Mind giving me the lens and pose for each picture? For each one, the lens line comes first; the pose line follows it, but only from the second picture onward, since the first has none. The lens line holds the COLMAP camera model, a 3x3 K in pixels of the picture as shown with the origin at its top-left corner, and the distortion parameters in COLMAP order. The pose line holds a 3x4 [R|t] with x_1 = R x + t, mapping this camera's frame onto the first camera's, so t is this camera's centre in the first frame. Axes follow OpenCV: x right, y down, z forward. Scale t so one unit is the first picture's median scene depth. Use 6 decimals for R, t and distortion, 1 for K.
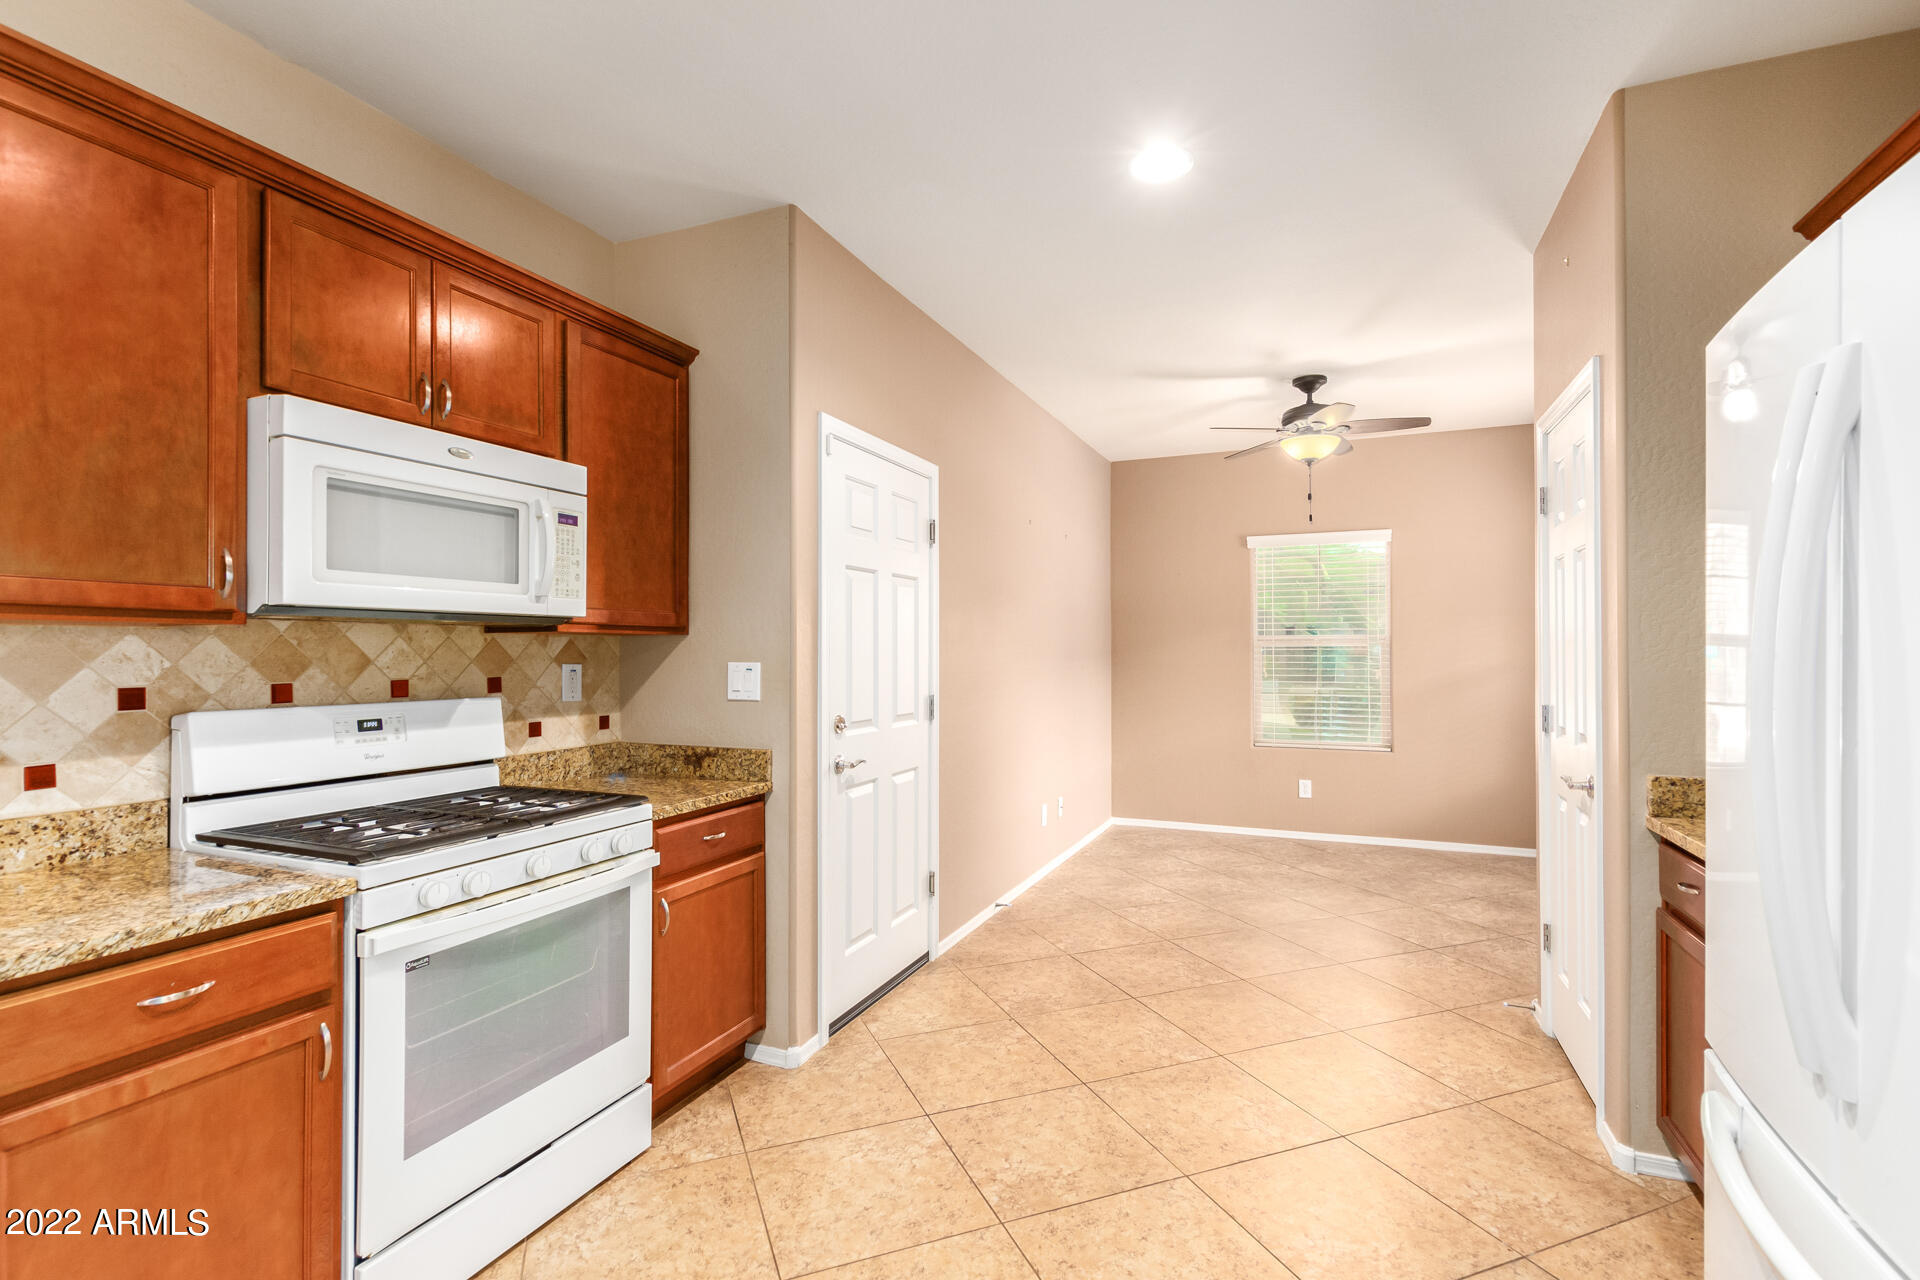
lens RADIAL K [[872.3, 0, 940.9], [0, 872.3, 646.8], [0, 0, 1]] dist [0.007150, -0.003733]
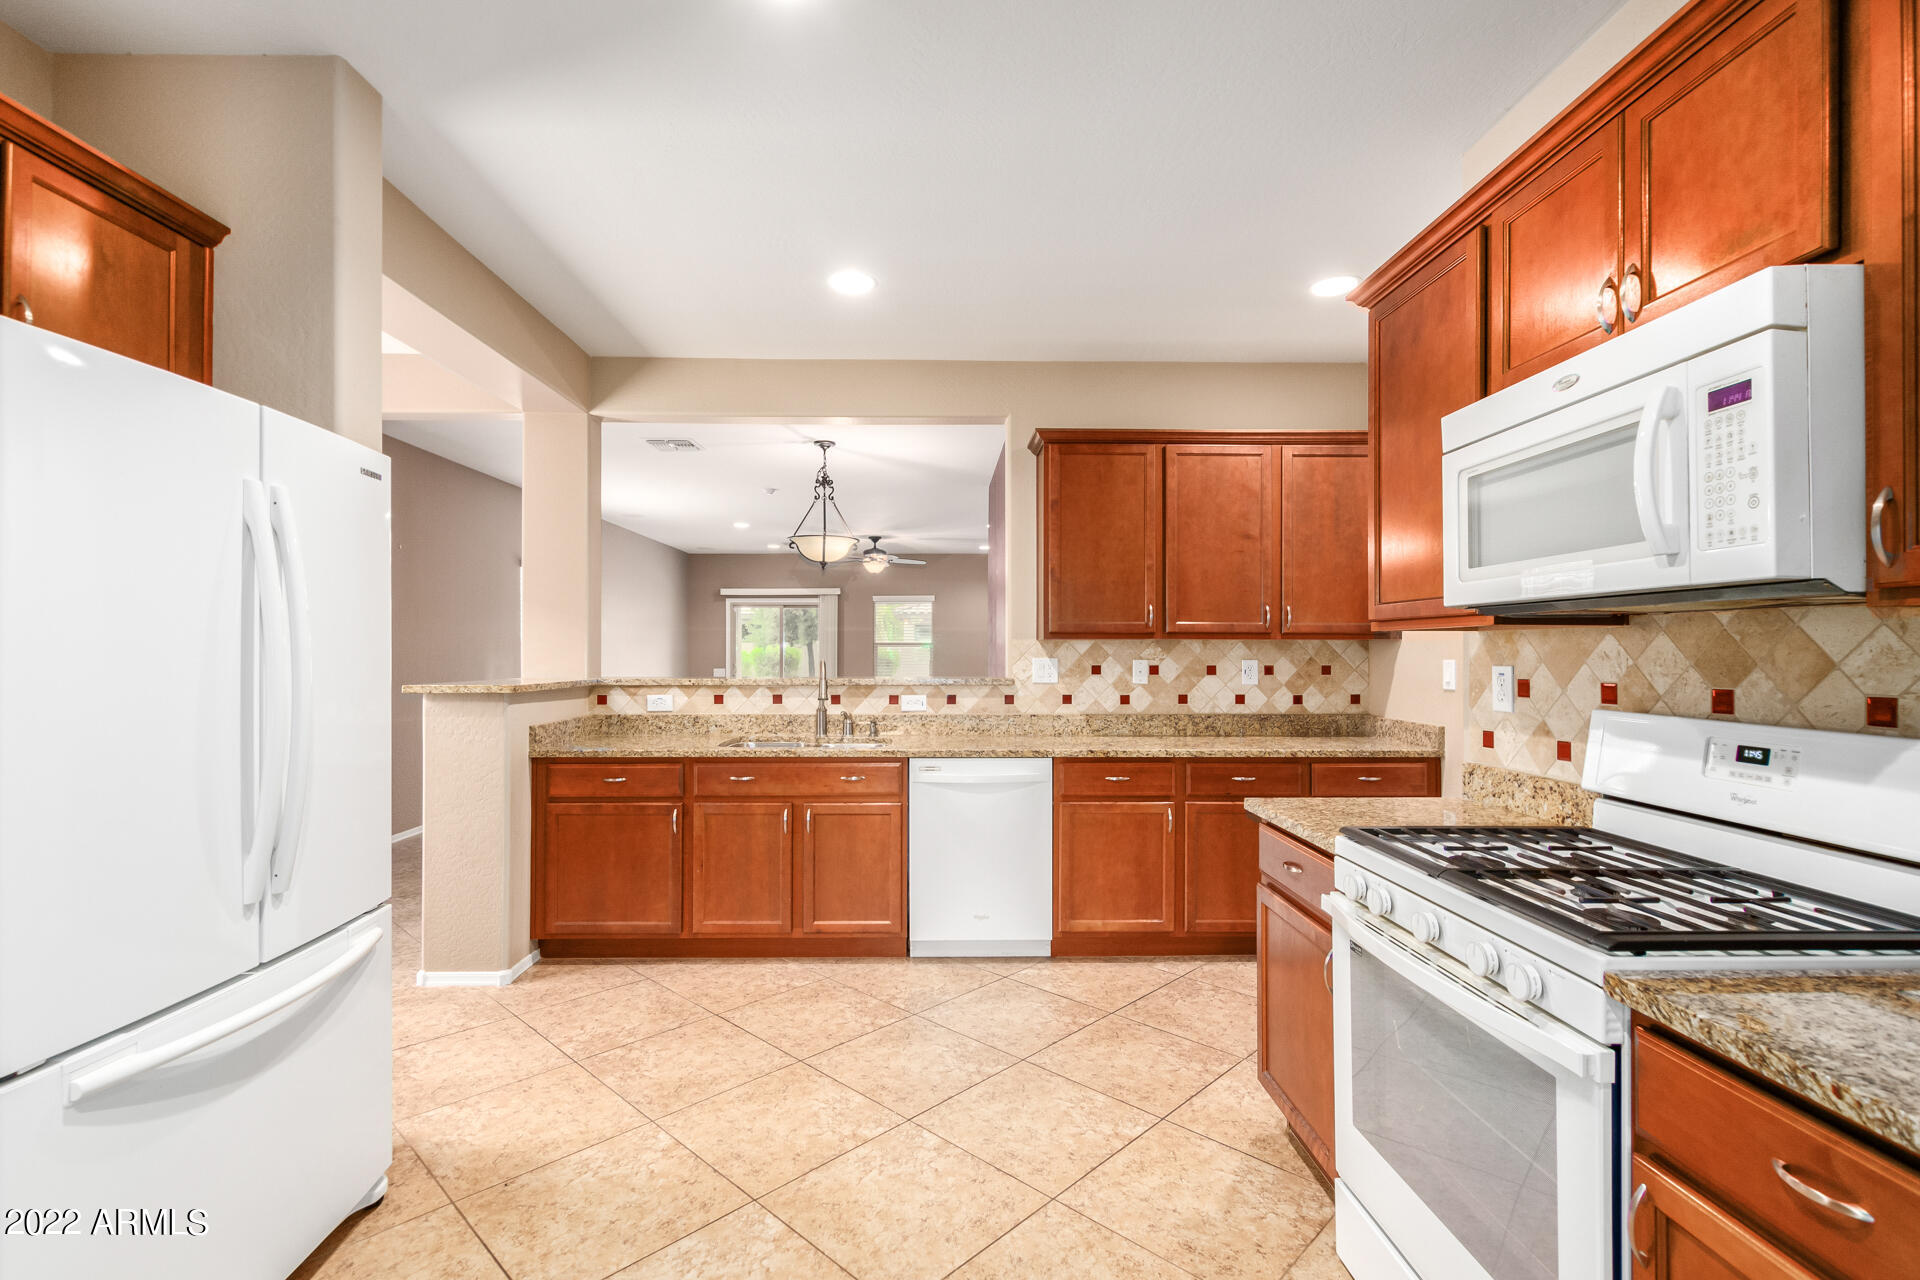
lens RADIAL K [[872.3, 0, 954.1], [0, 872.3, 656.8], [0, 0, 1]] dist [0.007150, -0.003733]
pose [[-0.896115, 0.005019, -0.443794, 0.215251], [0.003470, 0.999985, 0.004302, 0.005427], [0.443809, 0.002315, -0.896118, 1.262090]]
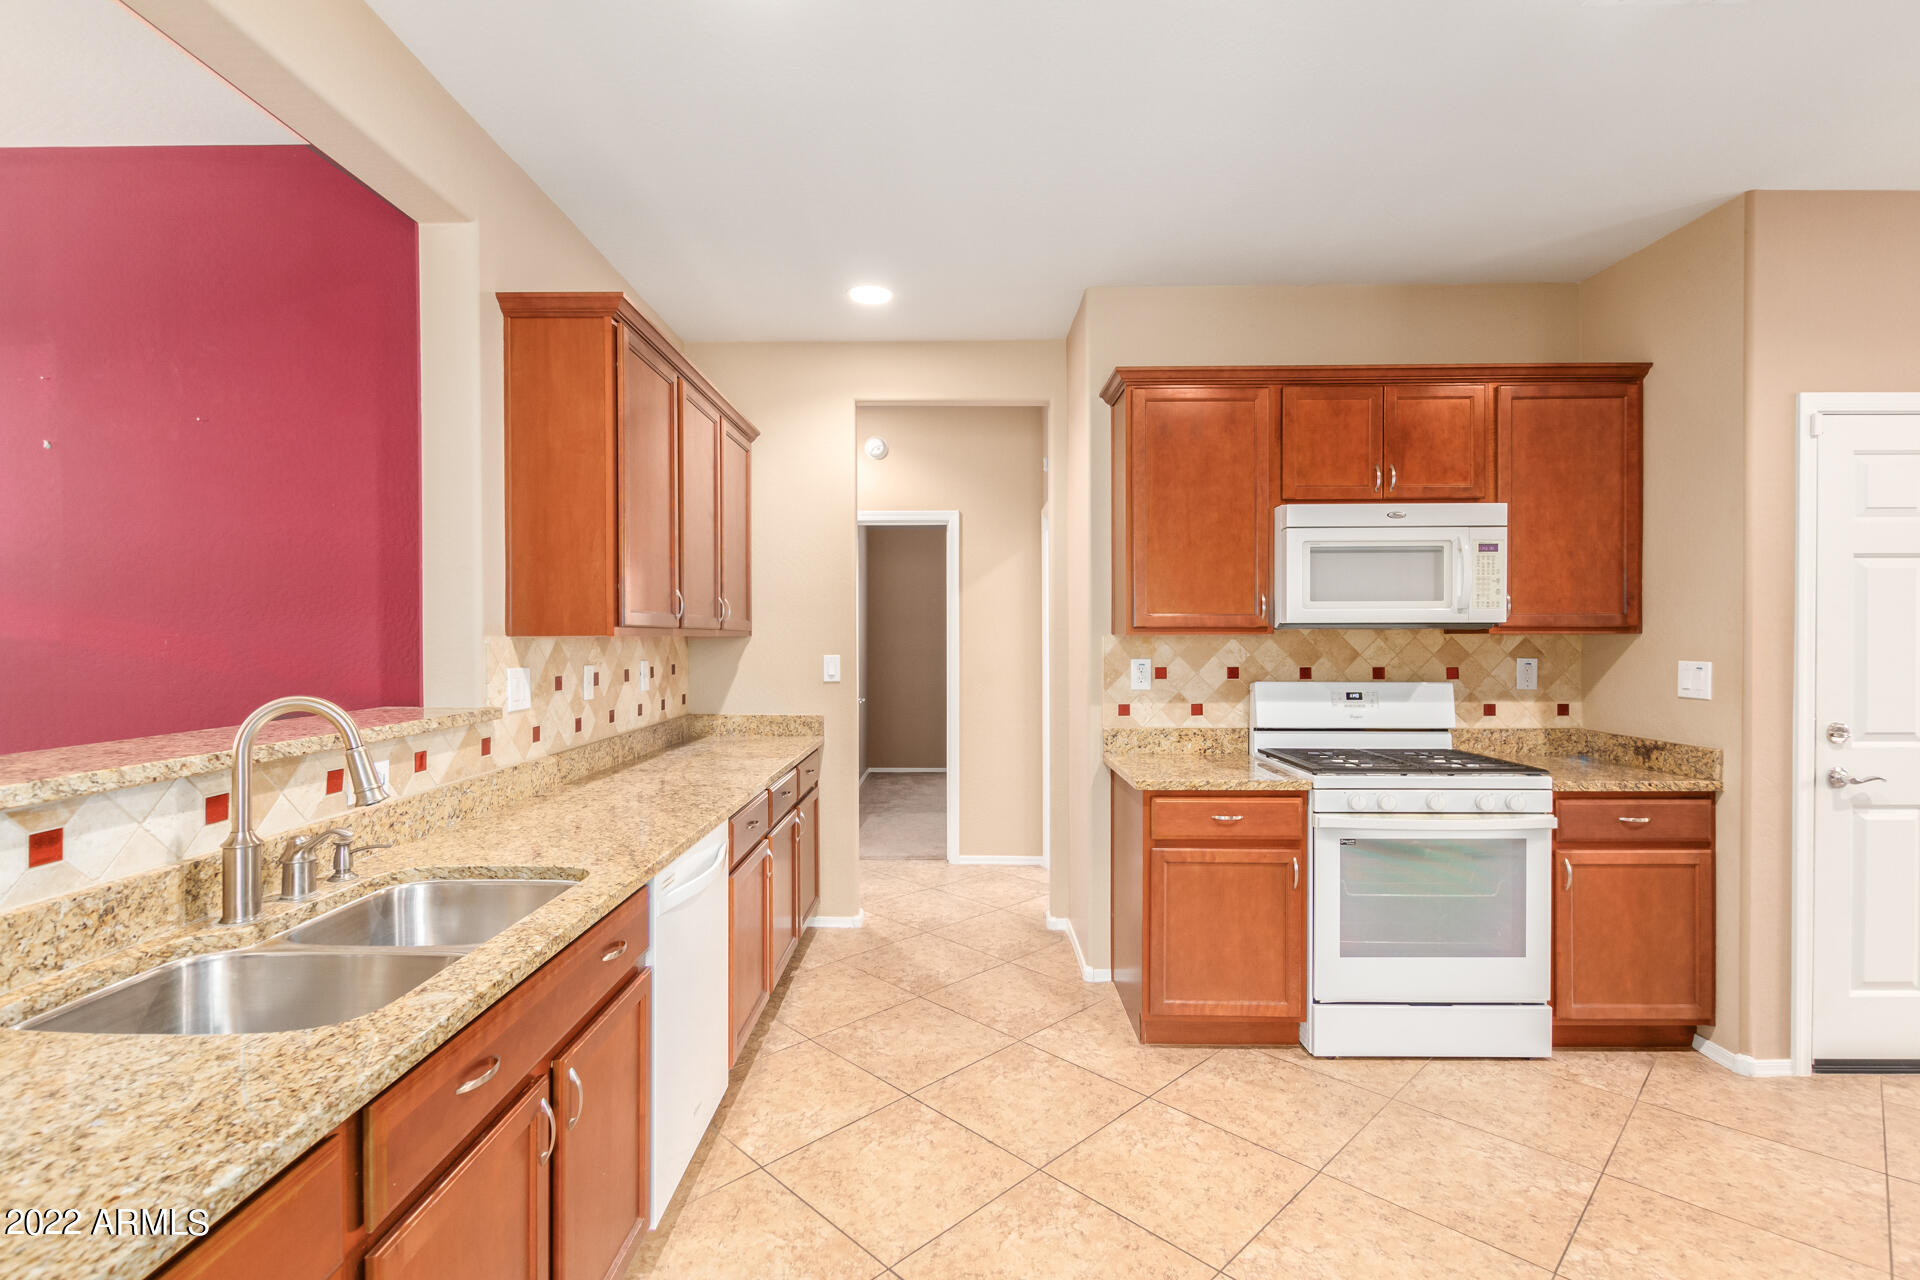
lens RADIAL K [[872.3, 0, 954.5], [0, 872.3, 641.5], [0, 0, 1]] dist [0.007150, -0.003733]
pose [[0.401476, 0.008924, -0.915826, 0.438635], [0.005531, 0.999911, 0.012168, -0.026944], [0.915853, -0.009950, 0.401391, -0.239991]]
